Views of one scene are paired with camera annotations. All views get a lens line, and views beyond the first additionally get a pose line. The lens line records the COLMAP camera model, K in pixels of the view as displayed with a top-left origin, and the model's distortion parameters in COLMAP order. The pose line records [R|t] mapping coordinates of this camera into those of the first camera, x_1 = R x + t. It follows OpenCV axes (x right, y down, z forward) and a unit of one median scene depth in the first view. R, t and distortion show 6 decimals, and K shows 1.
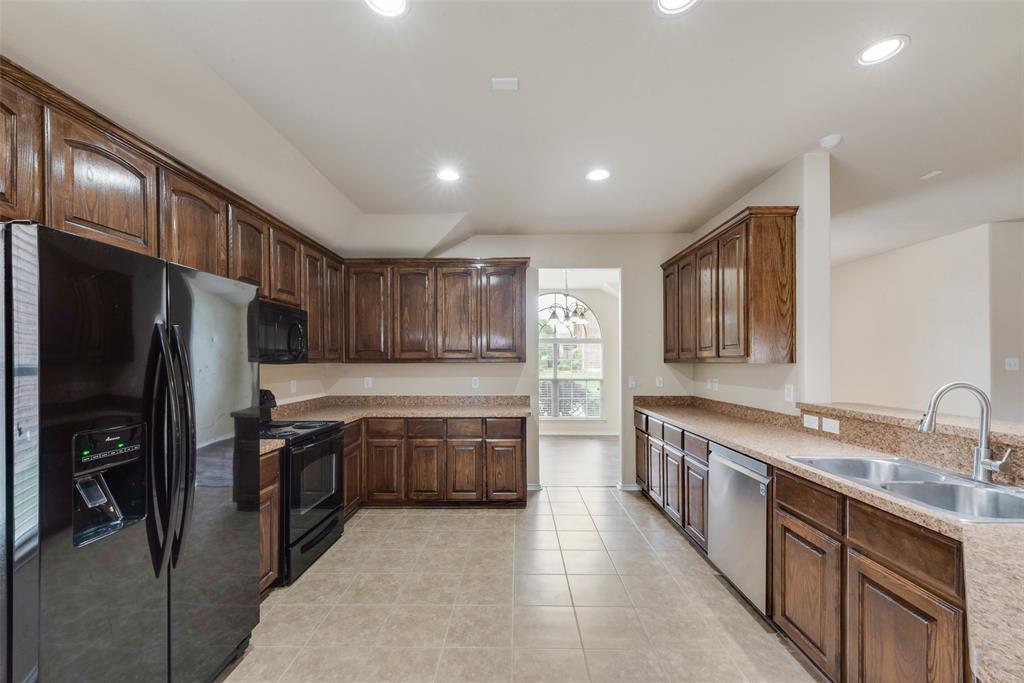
lens RADIAL K [[402.4, 0, 510.0], [0, 402.4, 352.6], [0, 0, 1]] dist [0.001934, -0.000391]
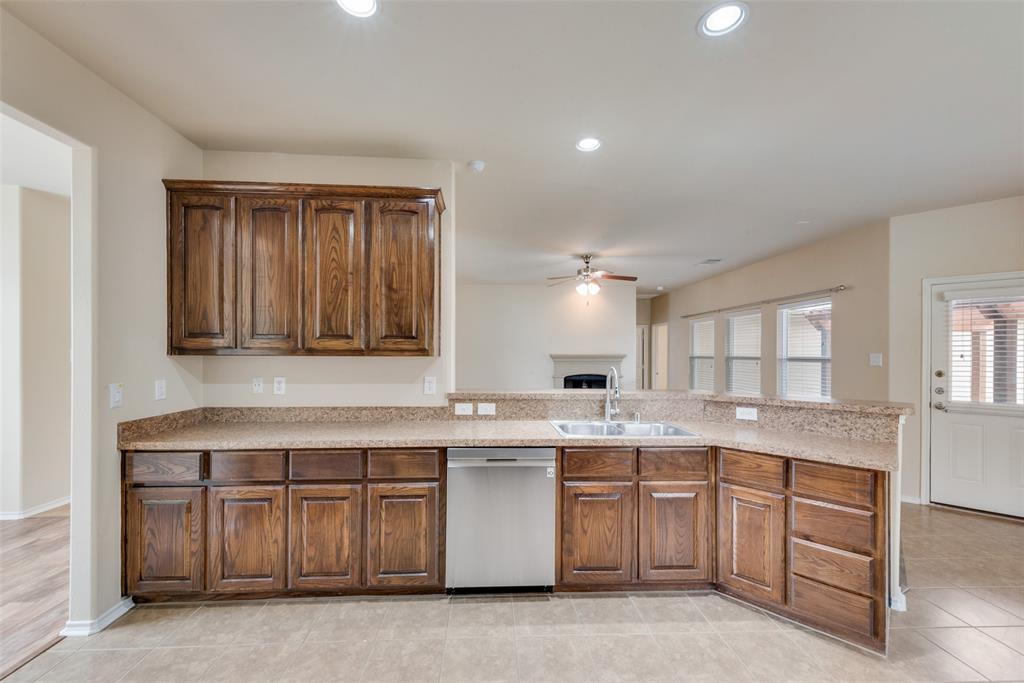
lens RADIAL K [[402.4, 0, 510.0], [0, 402.4, 352.6], [0, 0, 1]] dist [0.001934, -0.000391]
pose [[-0.063511, 0.004171, 0.997972, -0.310386], [-0.026193, 0.999640, -0.005845, 0.017404], [-0.997637, -0.026511, -0.063379, 0.813855]]
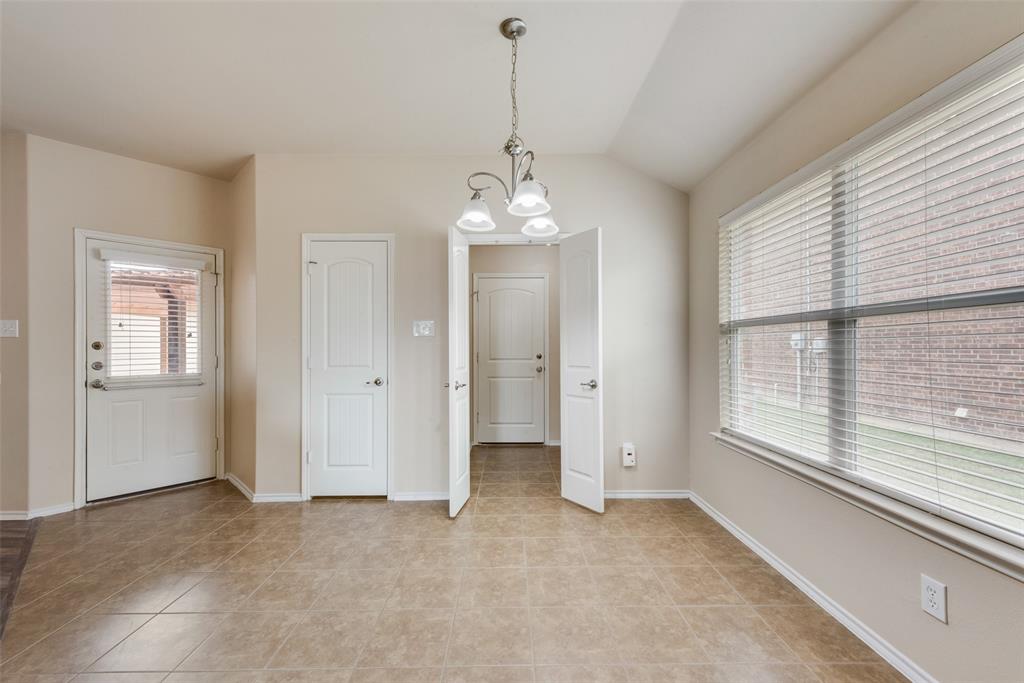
lens RADIAL K [[407.2, 0, 509.3], [0, 407.2, 347.3], [0, 0, 1]] dist [0.002685, 0.000139]
pose [[-0.999561, 0.007769, -0.028607, -0.187439], [0.008364, 0.999750, -0.020743, 0.076682], [0.028439, -0.020973, -0.999375, 0.492082]]
